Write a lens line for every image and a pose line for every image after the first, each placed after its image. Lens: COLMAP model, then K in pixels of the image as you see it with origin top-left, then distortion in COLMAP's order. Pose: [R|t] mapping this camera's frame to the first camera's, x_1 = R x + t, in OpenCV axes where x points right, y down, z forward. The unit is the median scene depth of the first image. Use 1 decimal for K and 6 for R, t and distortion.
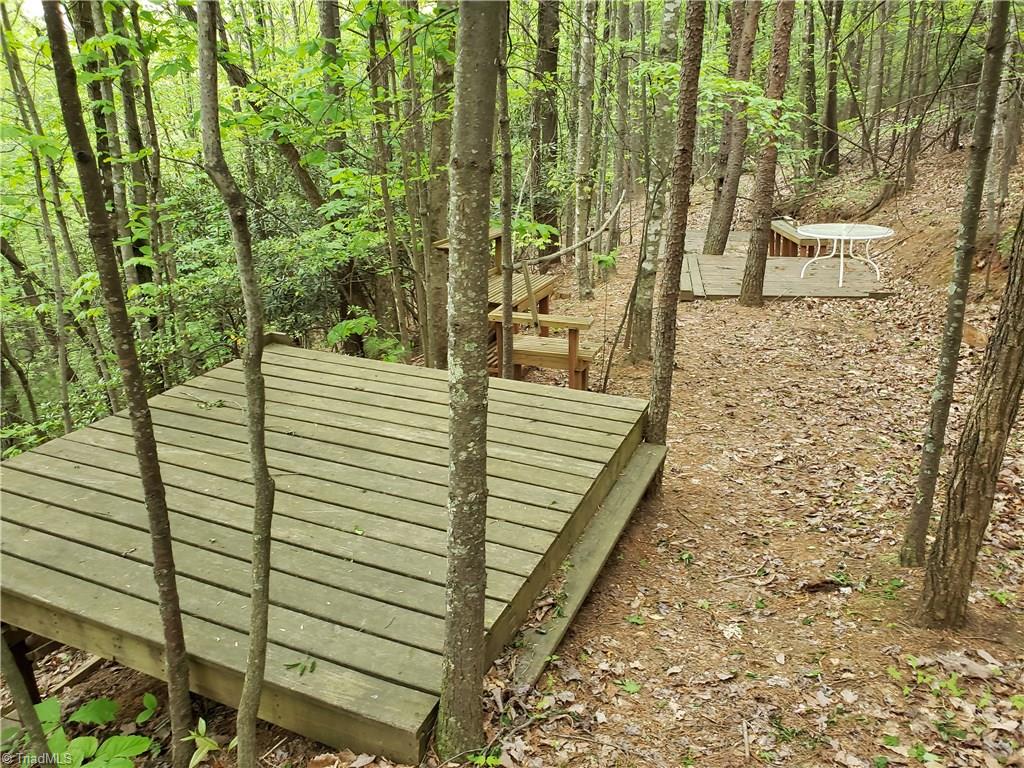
lens RADIAL K [[799.7, 0, 518.1], [0, 799.7, 378.4], [0, 0, 1]] dist [0.037200, -0.003980]
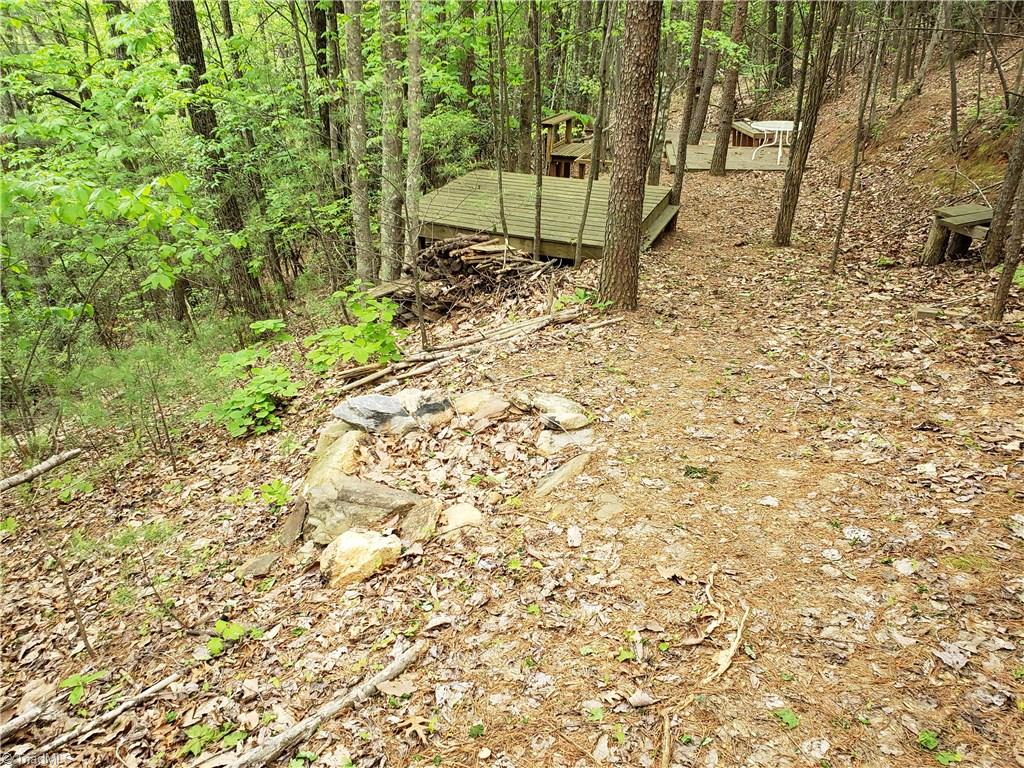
lens RADIAL K [[799.7, 0, 503.1], [0, 799.7, 387.9], [0, 0, 1]] dist [0.037200, -0.003980]
pose [[0.999525, 0.003651, 0.030602, -0.123063], [-0.007036, 0.993769, 0.111235, 0.112487], [-0.030005, -0.111398, 0.993323, -0.418131]]
